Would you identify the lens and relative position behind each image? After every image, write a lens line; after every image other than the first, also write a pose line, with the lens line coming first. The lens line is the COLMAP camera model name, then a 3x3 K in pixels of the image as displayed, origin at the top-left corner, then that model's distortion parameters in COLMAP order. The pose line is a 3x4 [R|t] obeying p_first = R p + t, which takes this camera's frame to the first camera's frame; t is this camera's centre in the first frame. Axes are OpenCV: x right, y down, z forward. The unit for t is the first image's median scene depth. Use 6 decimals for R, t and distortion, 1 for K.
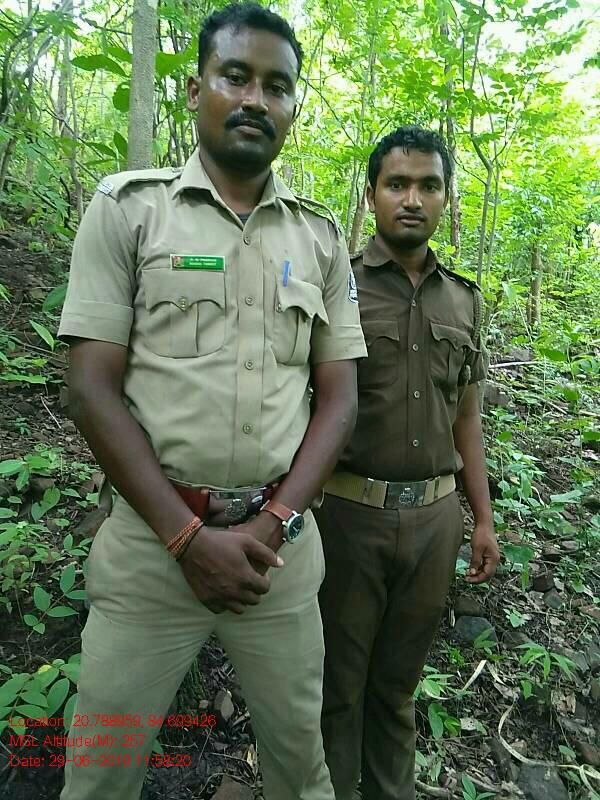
lens RADIAL K [[672.2, 0, 304.3], [0, 672.2, 395.1], [0, 0, 1]] dist [-0.014177, -0.000805]
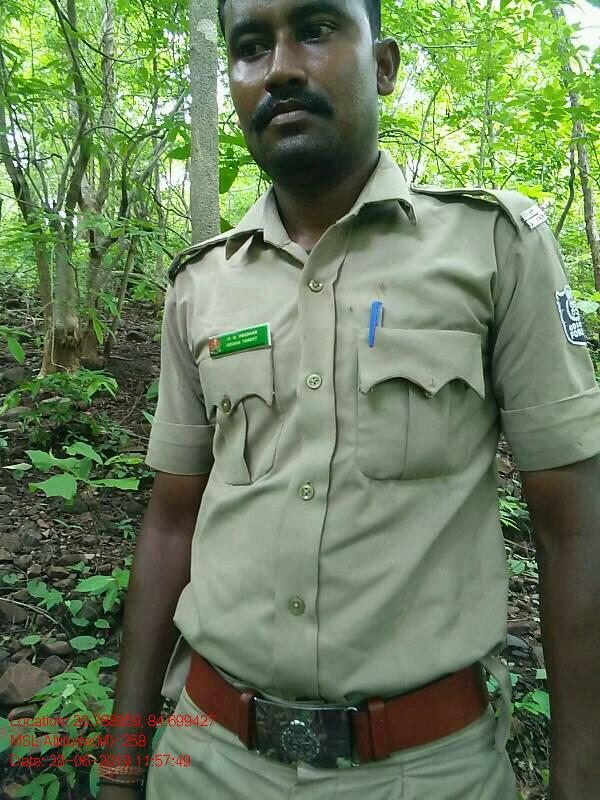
lens RADIAL K [[654.3, 0, 307.3], [0, 654.3, 400.4], [0, 0, 1]] dist [0.054916, -0.069753]
pose [[0.978186, -0.065837, -0.197022, 0.013252], [0.046392, 0.993729, -0.101737, -0.024829], [0.202484, 0.090378, 0.975106, 0.143996]]
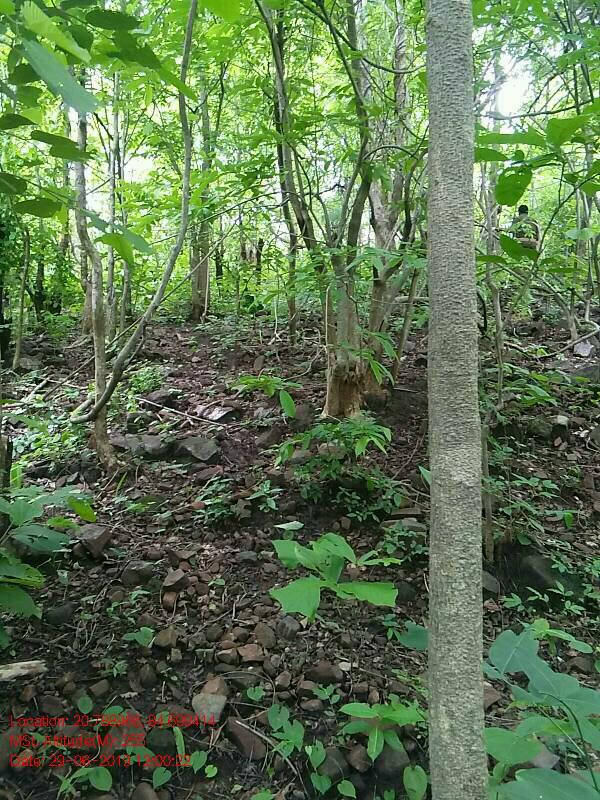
lens RADIAL K [[654.3, 0, 308.1], [0, 654.3, 397.8], [0, 0, 1]] dist [0.054916, -0.069753]
pose [[0.793361, -0.074631, -0.604159, -0.018953], [0.001353, 0.992670, -0.120846, -0.117443], [0.608750, 0.095057, 0.787647, 0.304127]]
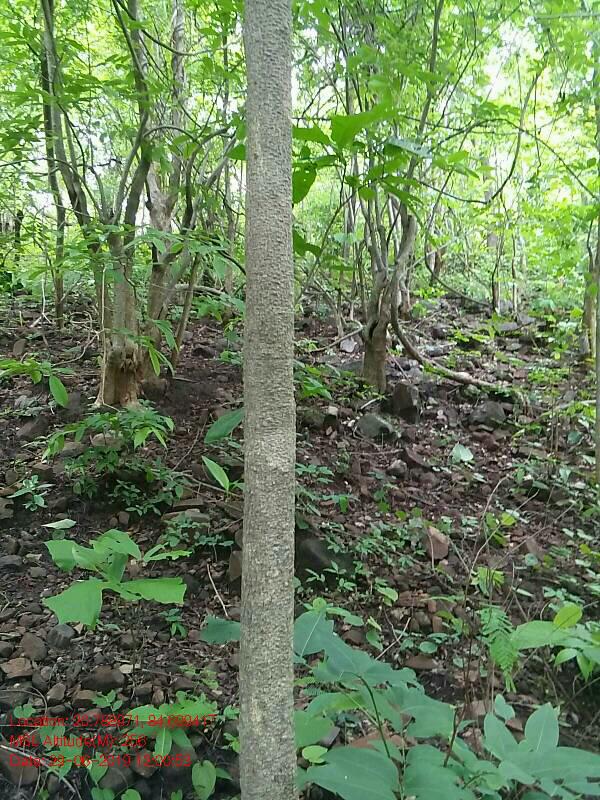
lens RADIAL K [[654.3, 0, 307.9], [0, 654.3, 398.8], [0, 0, 1]] dist [0.054916, -0.069753]
pose [[0.952053, -0.056951, -0.300586, -0.042646], [0.027403, 0.994446, -0.101622, -0.115993], [0.304704, 0.088513, 0.948325, 0.310112]]
